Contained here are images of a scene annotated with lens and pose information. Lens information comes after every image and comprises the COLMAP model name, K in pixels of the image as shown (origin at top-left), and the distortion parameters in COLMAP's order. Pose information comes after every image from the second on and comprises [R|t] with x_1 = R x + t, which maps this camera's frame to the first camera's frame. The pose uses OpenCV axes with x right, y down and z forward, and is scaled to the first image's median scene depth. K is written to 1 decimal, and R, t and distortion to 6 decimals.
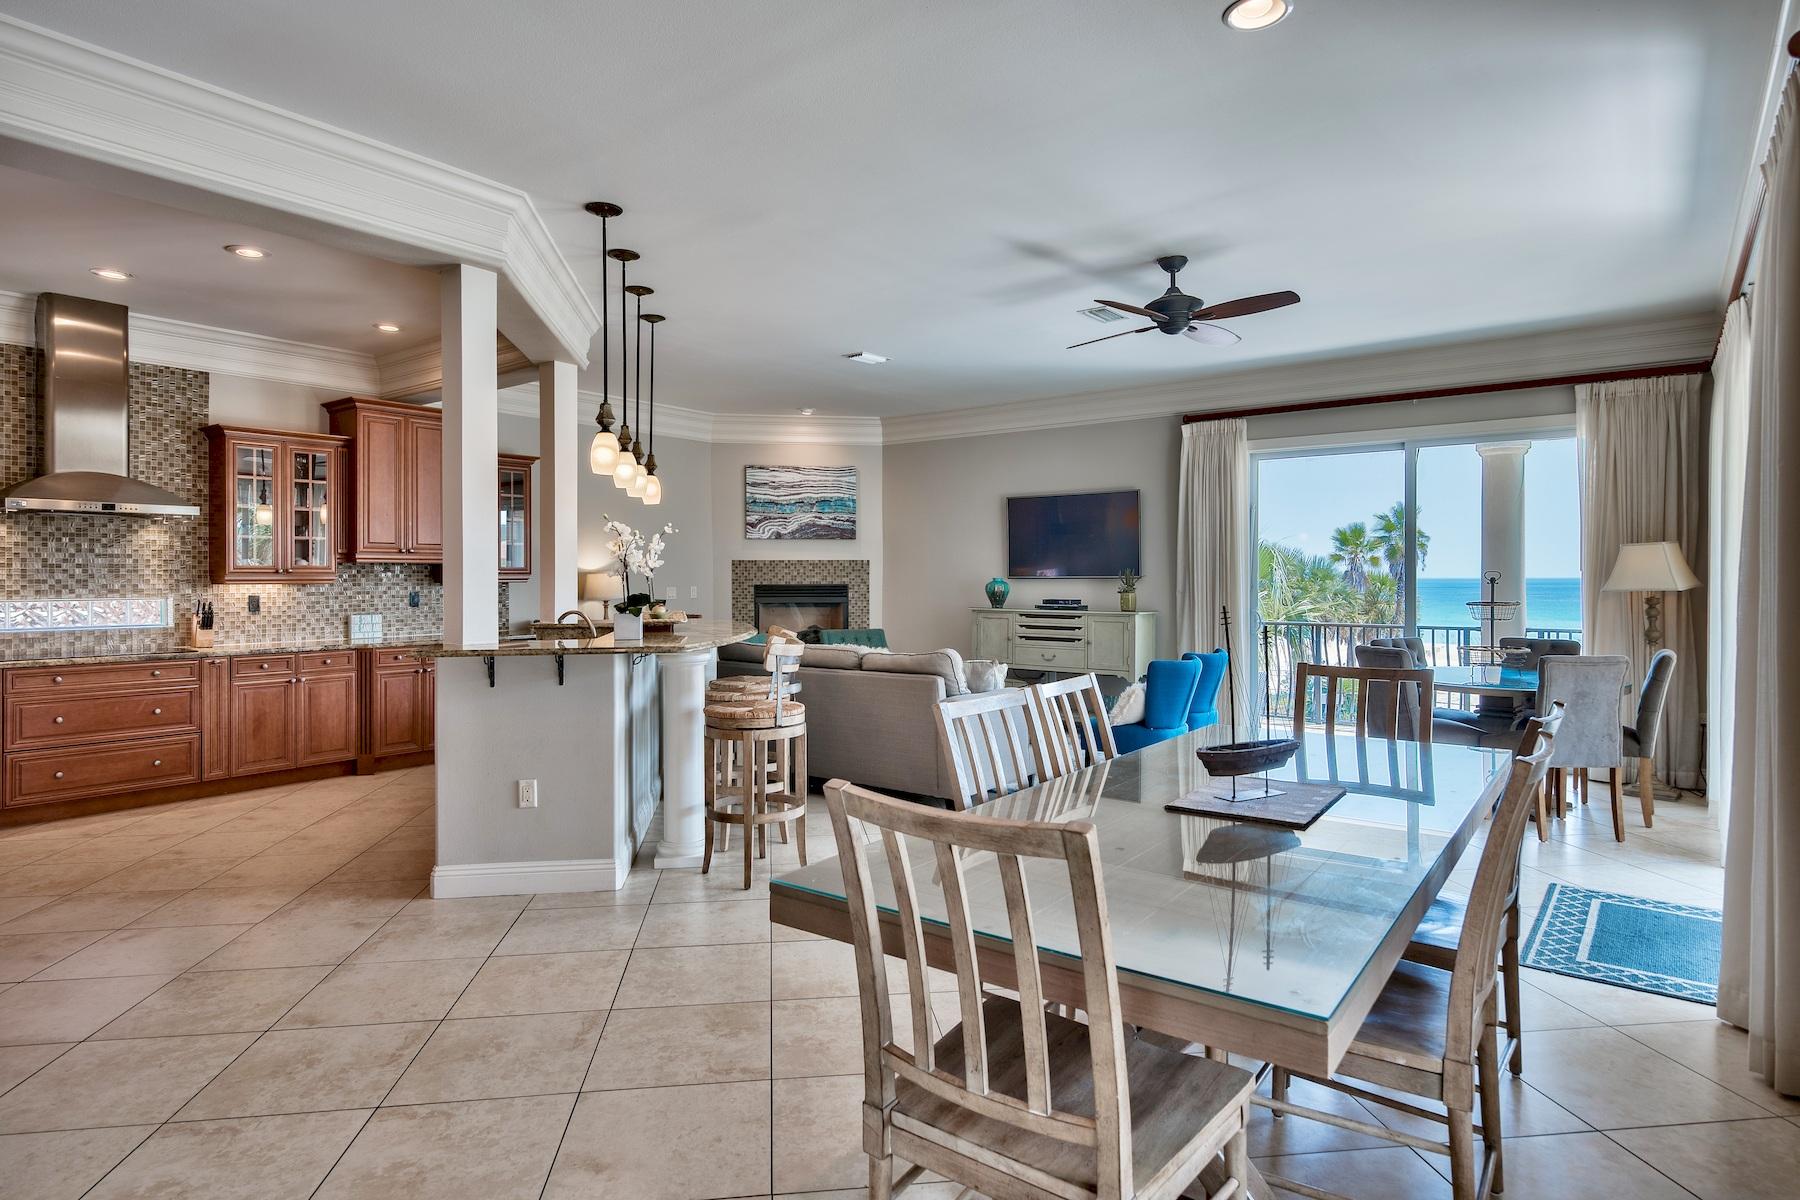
lens RADIAL K [[1010.7, 0, 883.4], [0, 1010.7, 577.2], [0, 0, 1]] dist [0.021291, -0.000373]
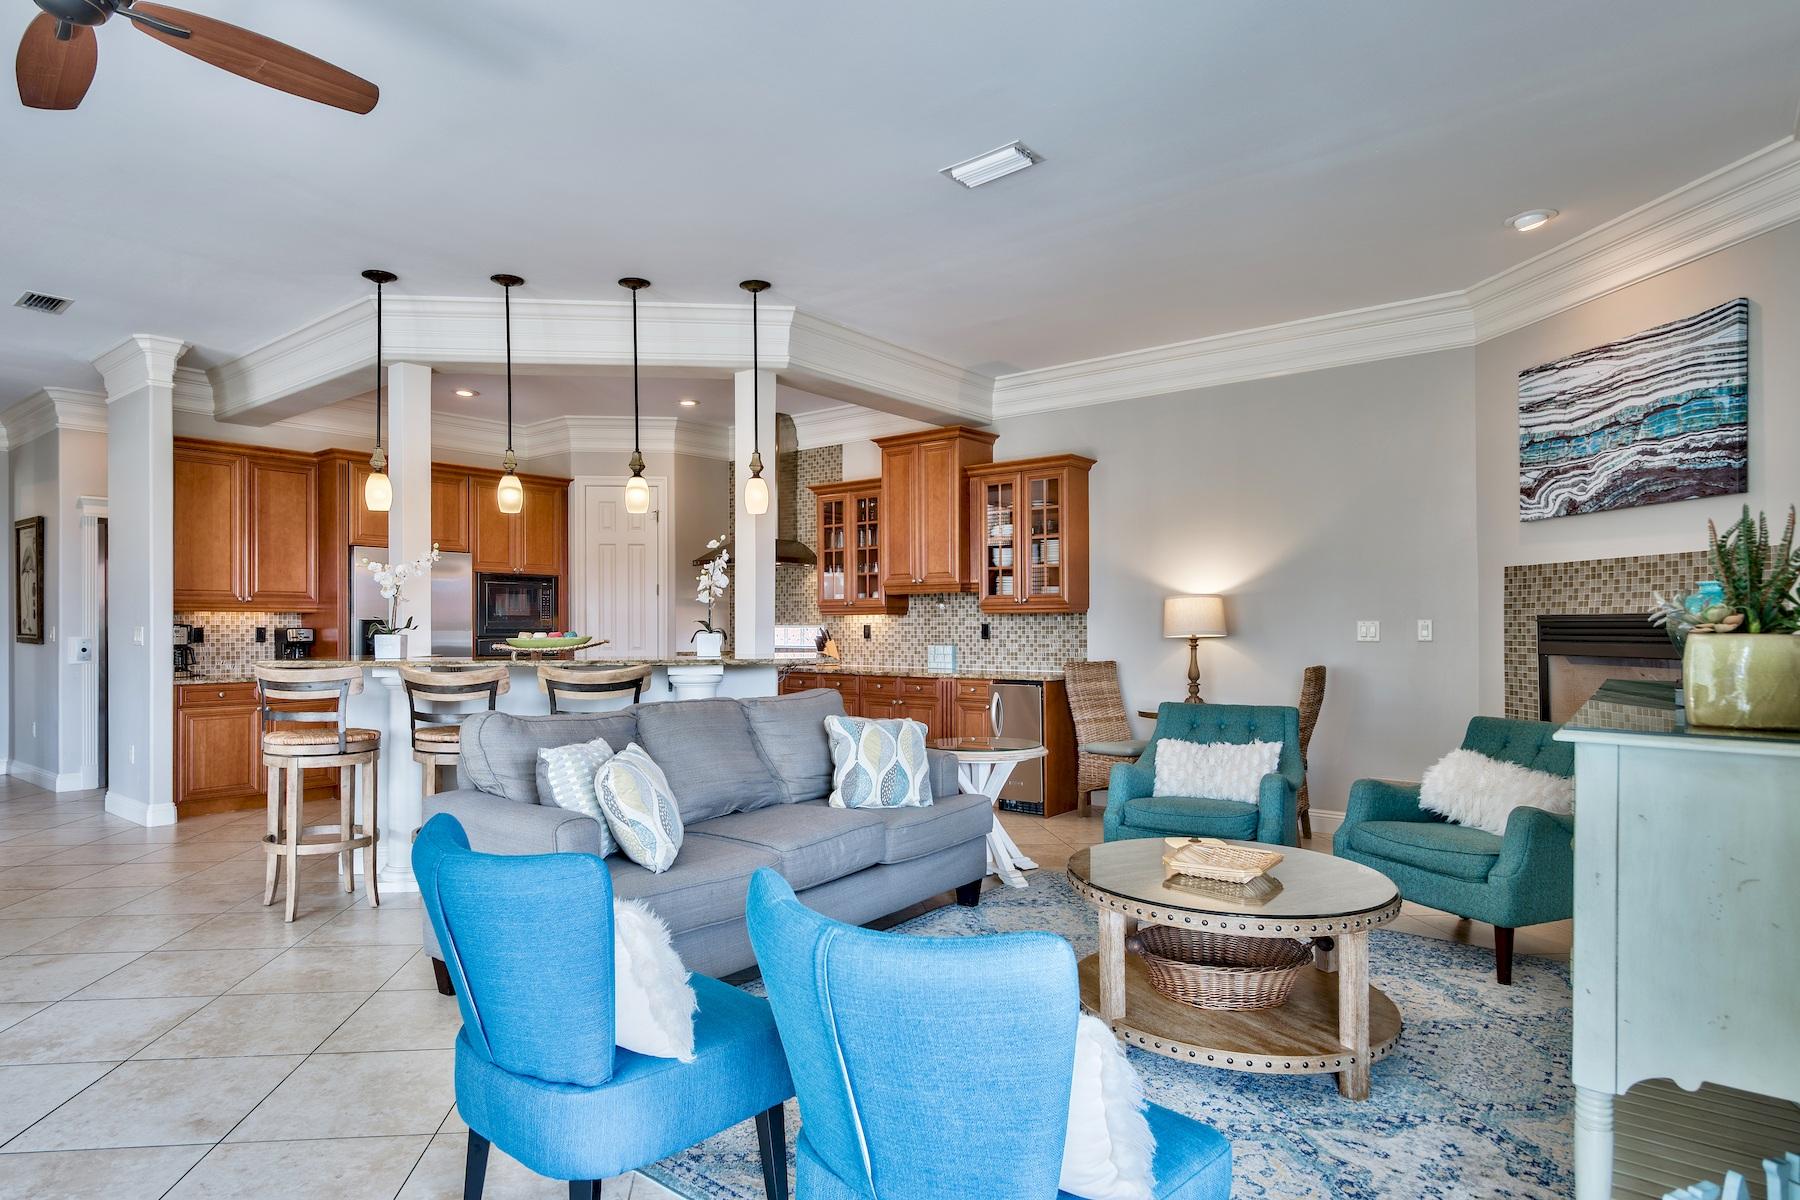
lens RADIAL K [[1010.7, 0, 871.8], [0, 1010.7, 626.3], [0, 0, 1]] dist [0.021291, -0.000373]
pose [[-0.026497, 0.002273, -0.999646, 0.549807], [0.001519, 0.999996, 0.002234, 0.016968], [0.999648, -0.001459, -0.026500, 1.037525]]
